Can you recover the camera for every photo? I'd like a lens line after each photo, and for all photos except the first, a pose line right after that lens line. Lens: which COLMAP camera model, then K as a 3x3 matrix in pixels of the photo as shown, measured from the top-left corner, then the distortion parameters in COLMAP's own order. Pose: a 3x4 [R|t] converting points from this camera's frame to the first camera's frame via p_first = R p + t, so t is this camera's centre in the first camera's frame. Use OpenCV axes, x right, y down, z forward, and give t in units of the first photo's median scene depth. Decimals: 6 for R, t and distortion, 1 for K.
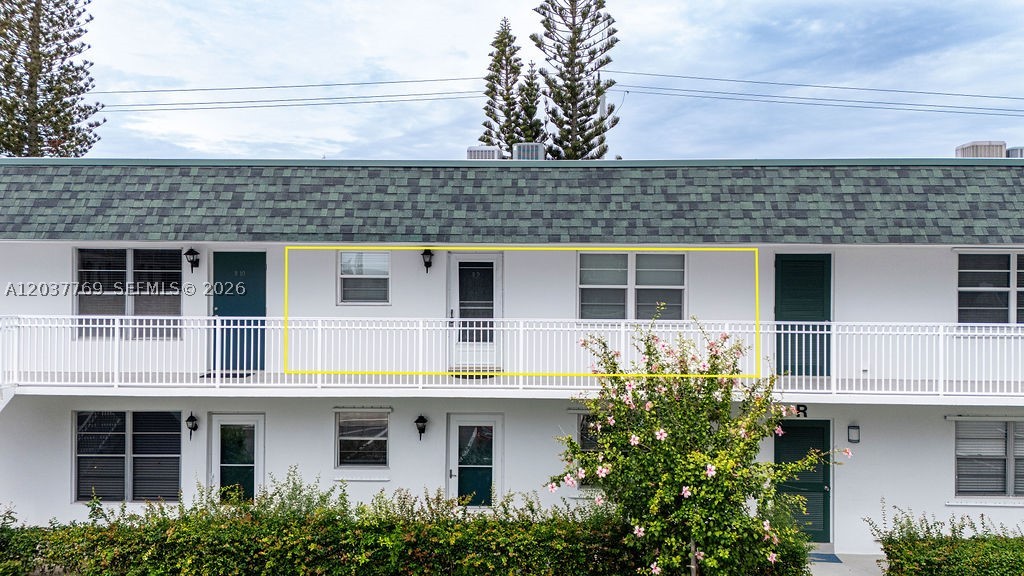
lens RADIAL K [[747.8, 0, 512.0], [0, 747.8, 288.0], [0, 0, 1]] dist [0.119694, -0.159570]
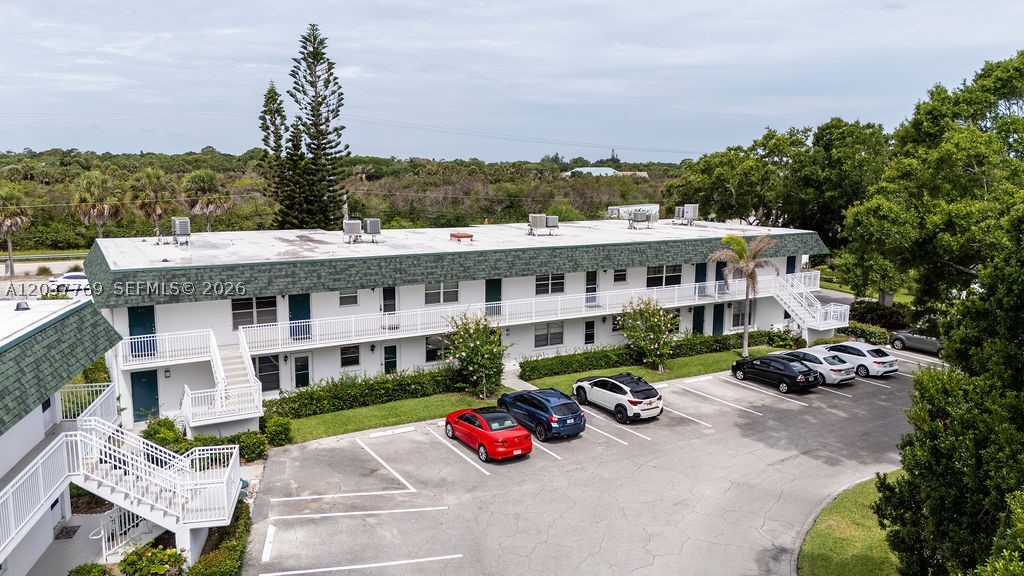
lens RADIAL K [[747.8, 0, 512.0], [0, 747.8, 288.0], [0, 0, 1]] dist [0.119694, -0.159570]
pose [[0.845140, -0.083427, 0.527995, -1.145348], [-0.001319, 0.987418, 0.158129, -0.475193], [-0.534543, -0.134338, 0.834396, -1.543819]]
